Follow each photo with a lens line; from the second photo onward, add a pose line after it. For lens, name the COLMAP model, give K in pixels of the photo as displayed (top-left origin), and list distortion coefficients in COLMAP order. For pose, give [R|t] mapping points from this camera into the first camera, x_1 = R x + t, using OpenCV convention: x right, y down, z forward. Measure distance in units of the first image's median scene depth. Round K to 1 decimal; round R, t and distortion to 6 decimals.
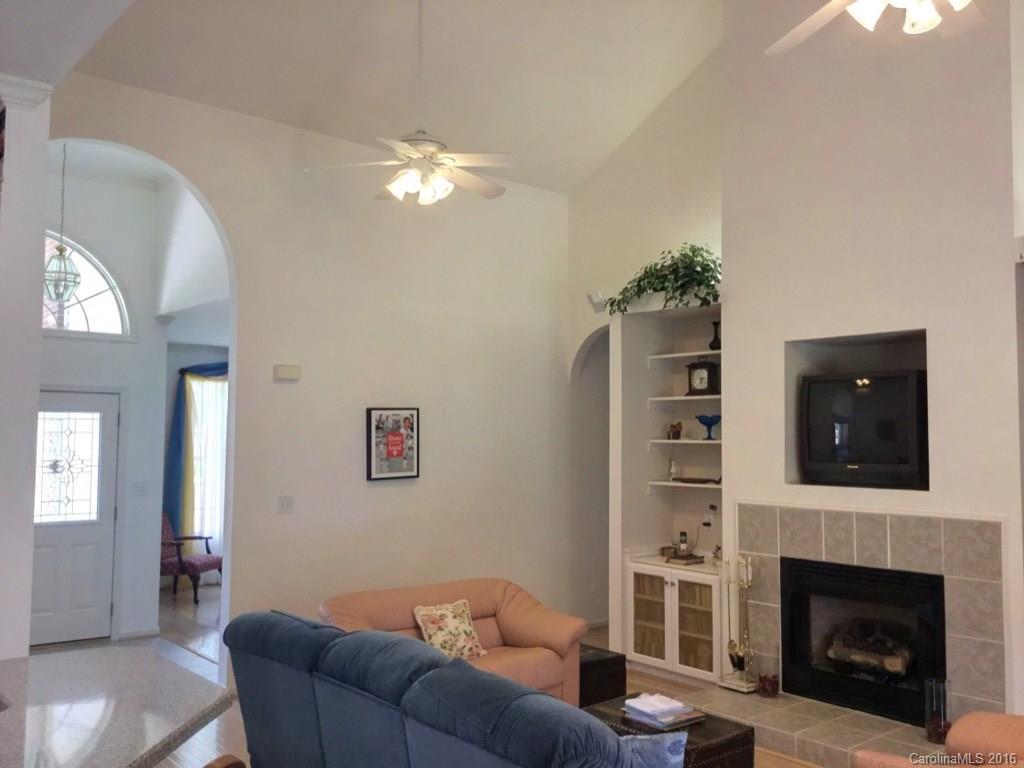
lens RADIAL K [[899.1, 0, 508.4], [0, 899.1, 385.6], [0, 0, 1]] dist [0.003740, -0.007634]
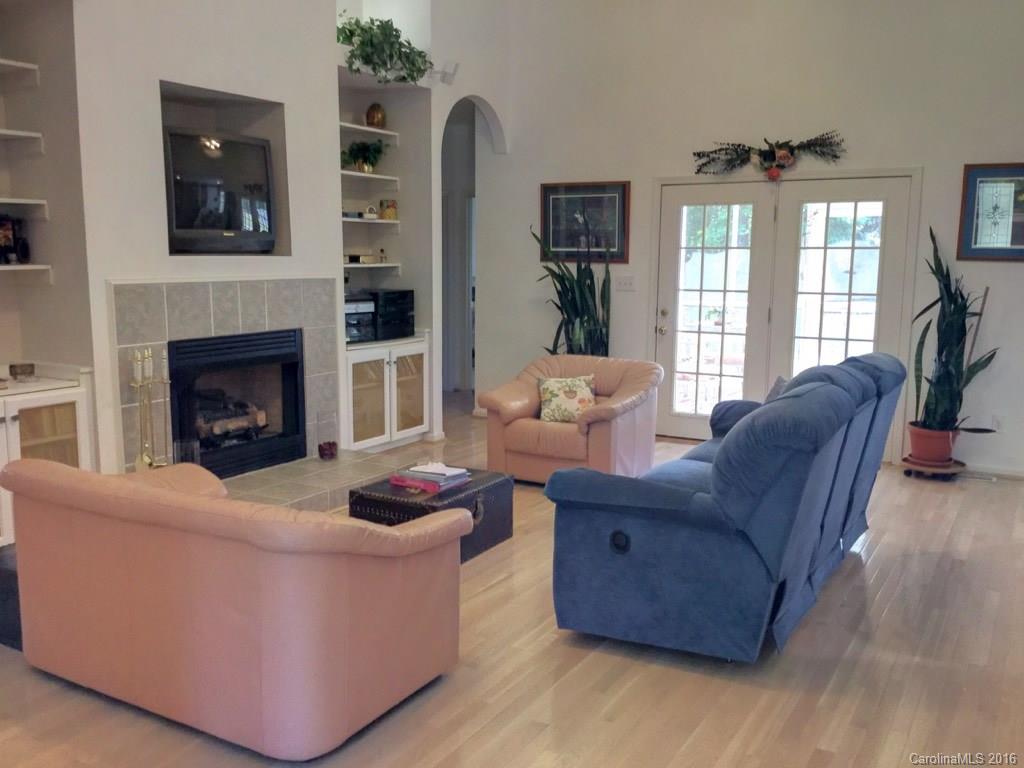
lens RADIAL K [[913.9, 0, 511.4], [0, 913.9, 387.9], [0, 0, 1]] dist [0.102042, -0.182533]
pose [[-0.338252, -0.148824, 0.929213, -0.625262], [-0.063720, 0.988772, 0.135168, 0.094324], [-0.938896, -0.013489, -0.343937, 0.993029]]
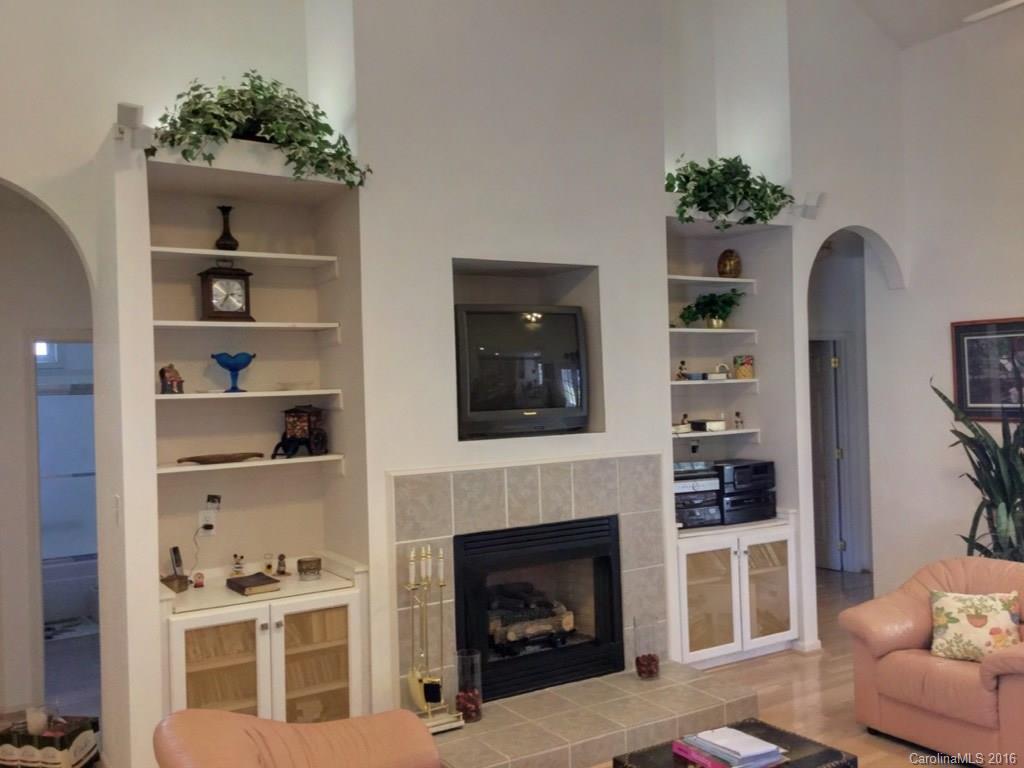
lens RADIAL K [[913.9, 0, 511.8], [0, 913.9, 385.9], [0, 0, 1]] dist [0.102042, -0.182533]
pose [[0.136143, -0.007366, 0.990662, -0.467976], [-0.026500, 0.999587, 0.011075, 0.051421], [-0.990335, -0.027761, 0.135892, 0.845968]]
